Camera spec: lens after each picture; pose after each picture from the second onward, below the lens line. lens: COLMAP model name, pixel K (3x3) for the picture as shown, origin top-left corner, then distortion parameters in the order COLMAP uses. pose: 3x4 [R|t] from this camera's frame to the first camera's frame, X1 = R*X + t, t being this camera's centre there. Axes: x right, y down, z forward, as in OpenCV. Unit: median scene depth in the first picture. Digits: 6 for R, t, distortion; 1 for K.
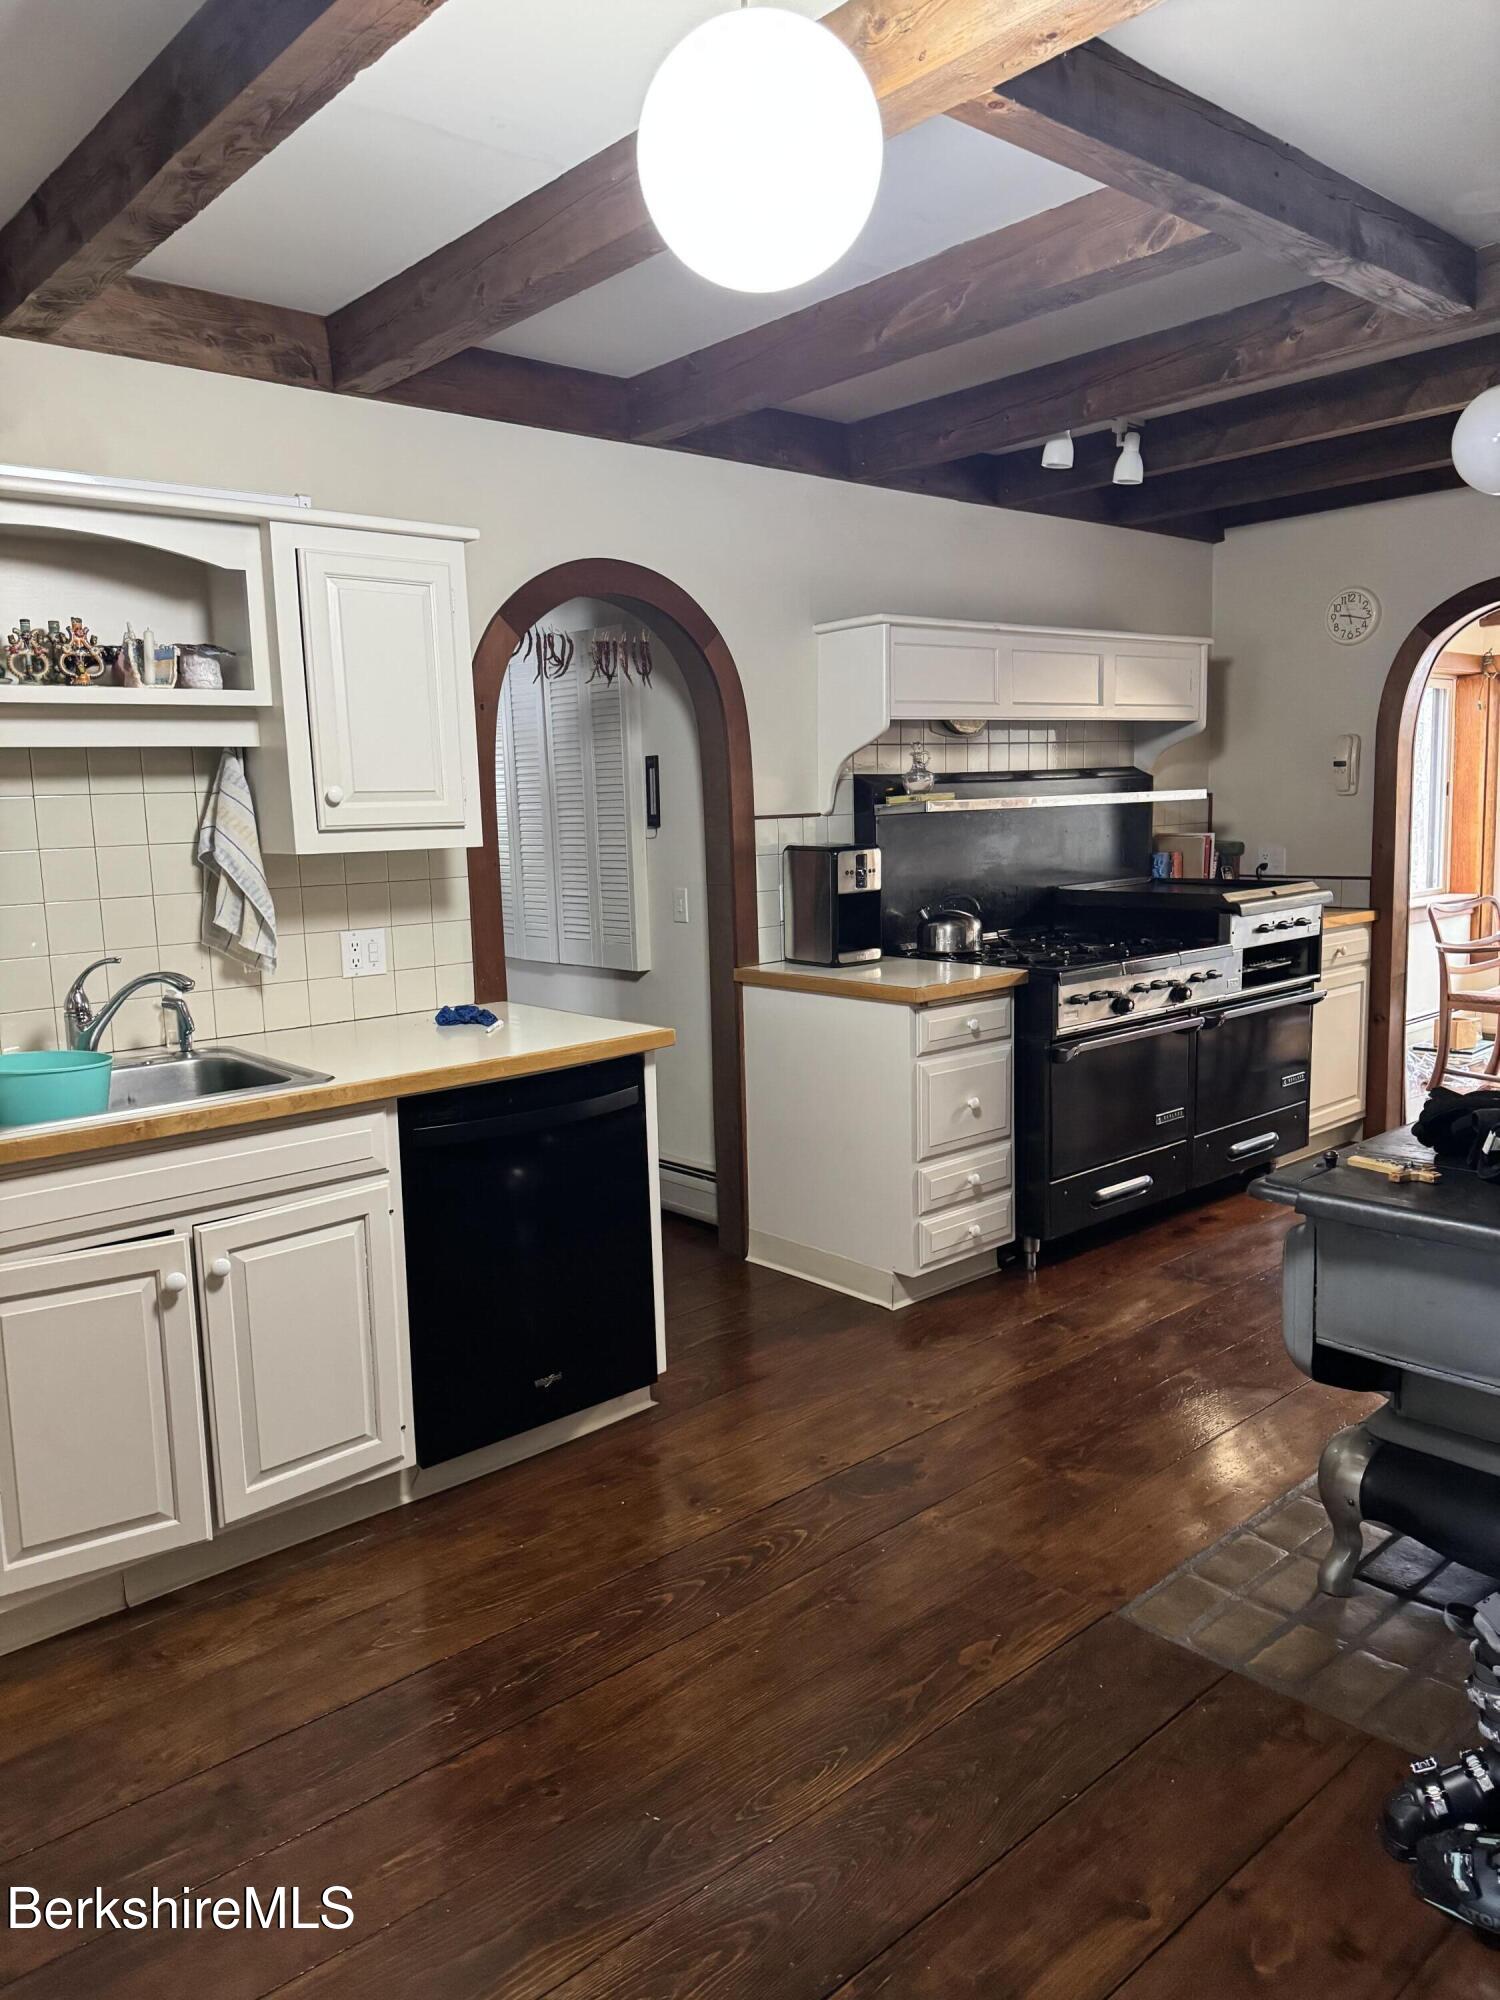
lens RADIAL K [[1410.2, 0, 747.0], [0, 1410.2, 992.7], [0, 0, 1]] dist [0.074029, -0.004912]
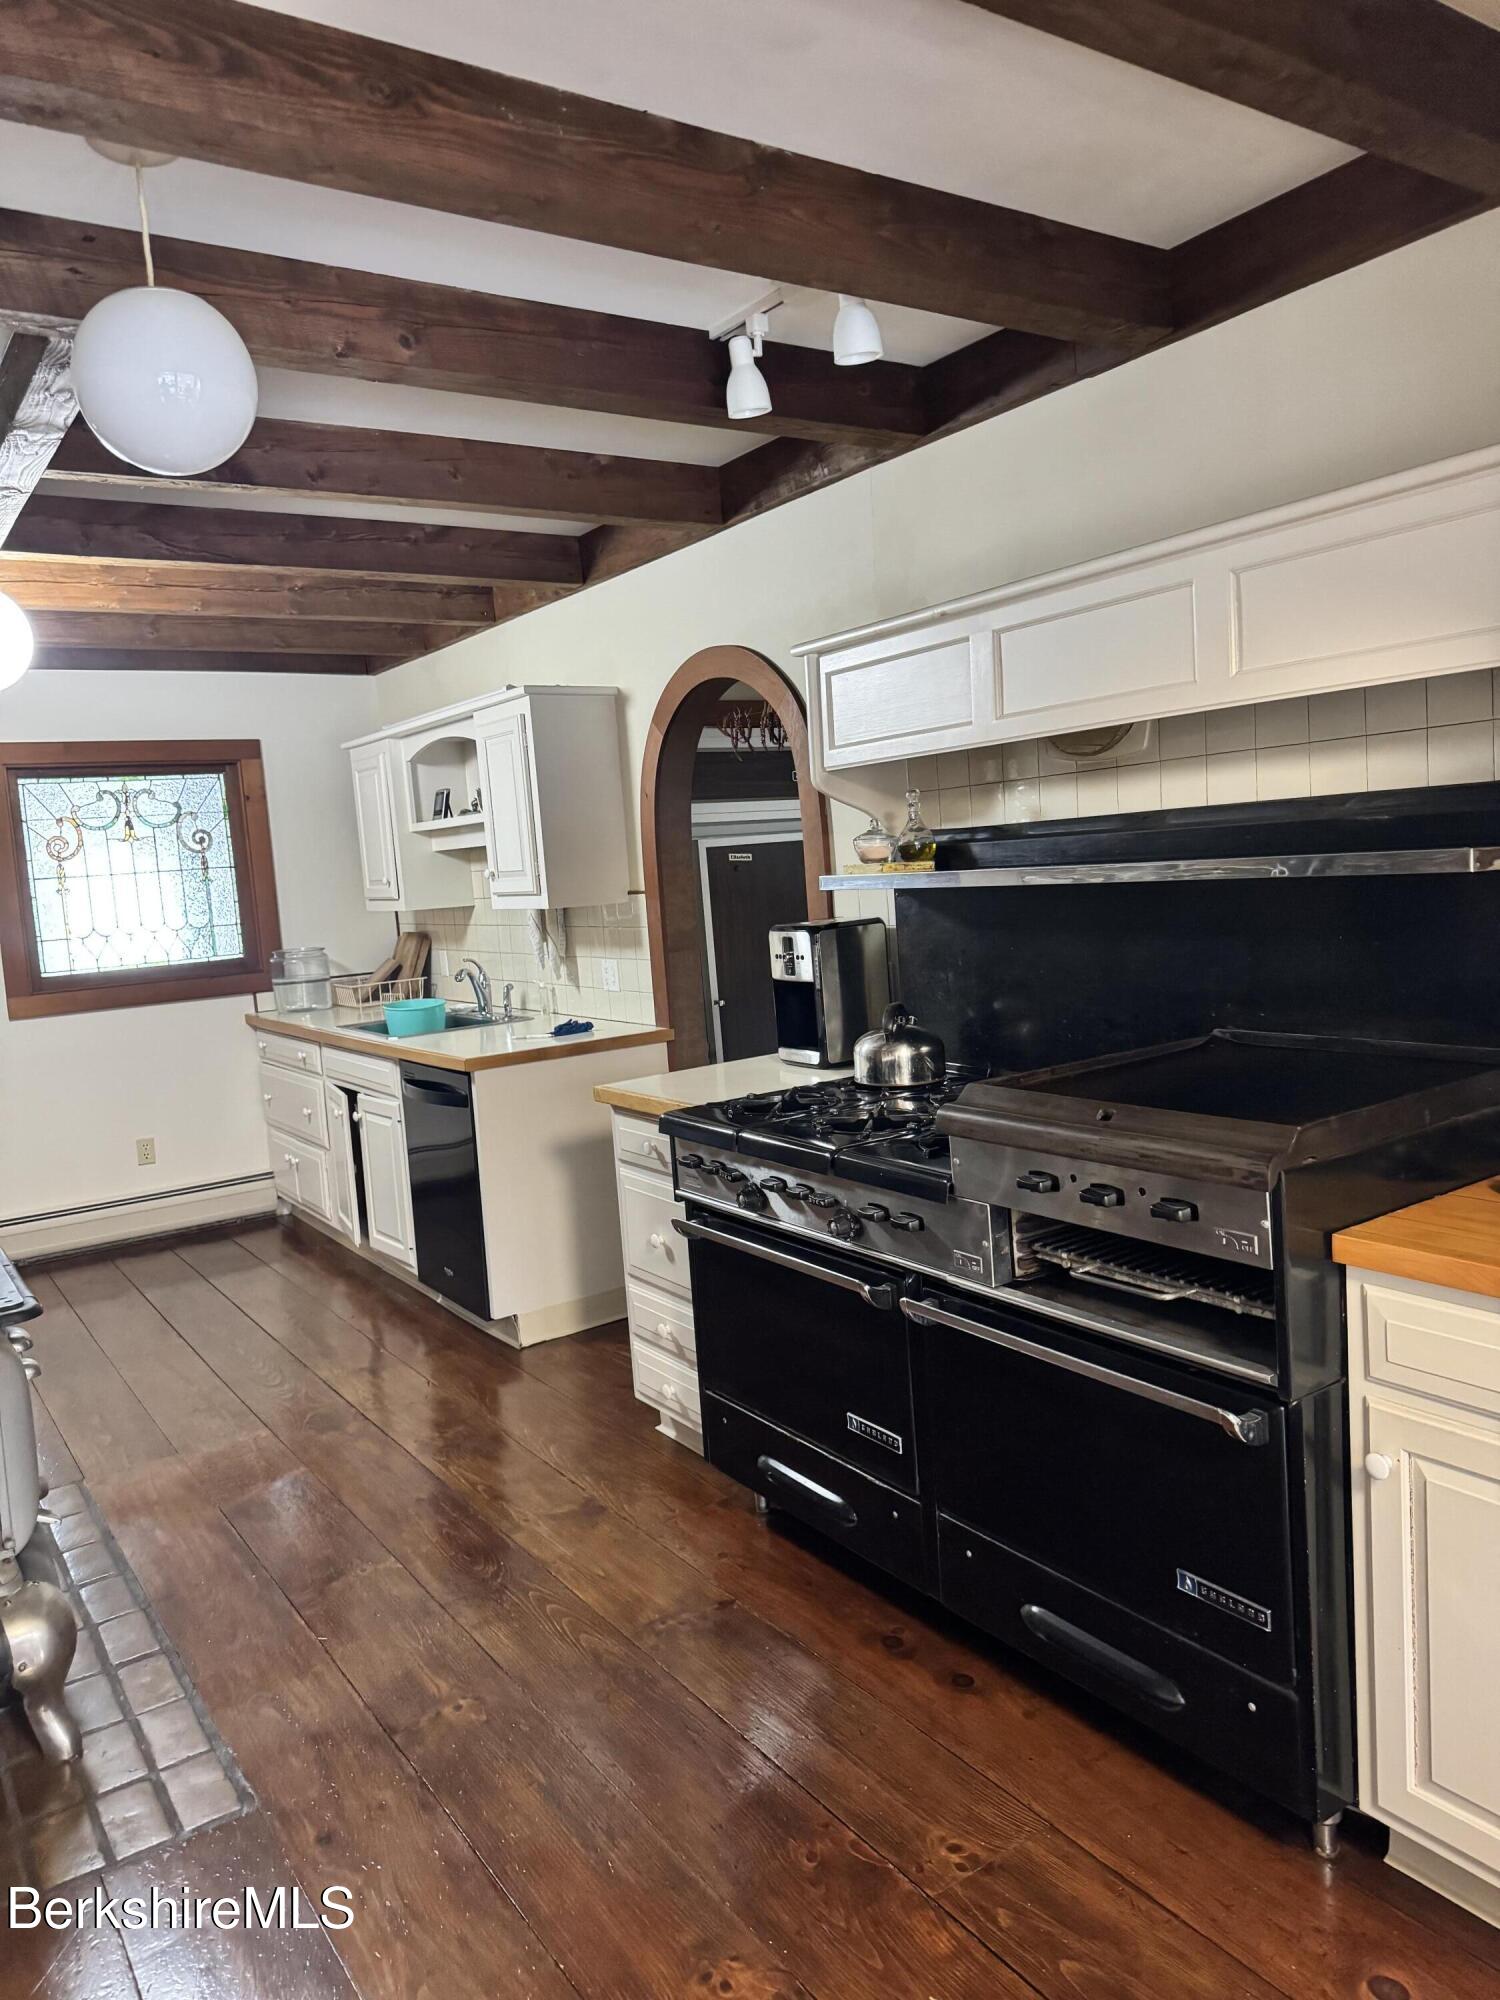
lens RADIAL K [[1410.2, 0, 747.4], [0, 1410.2, 1004.2], [0, 0, 1]] dist [0.074029, -0.004912]
pose [[-0.116969, 0.150478, -0.981669, 0.905919], [-0.065431, 0.985139, 0.158806, -0.188154], [0.990978, 0.082807, -0.105385, 1.056510]]
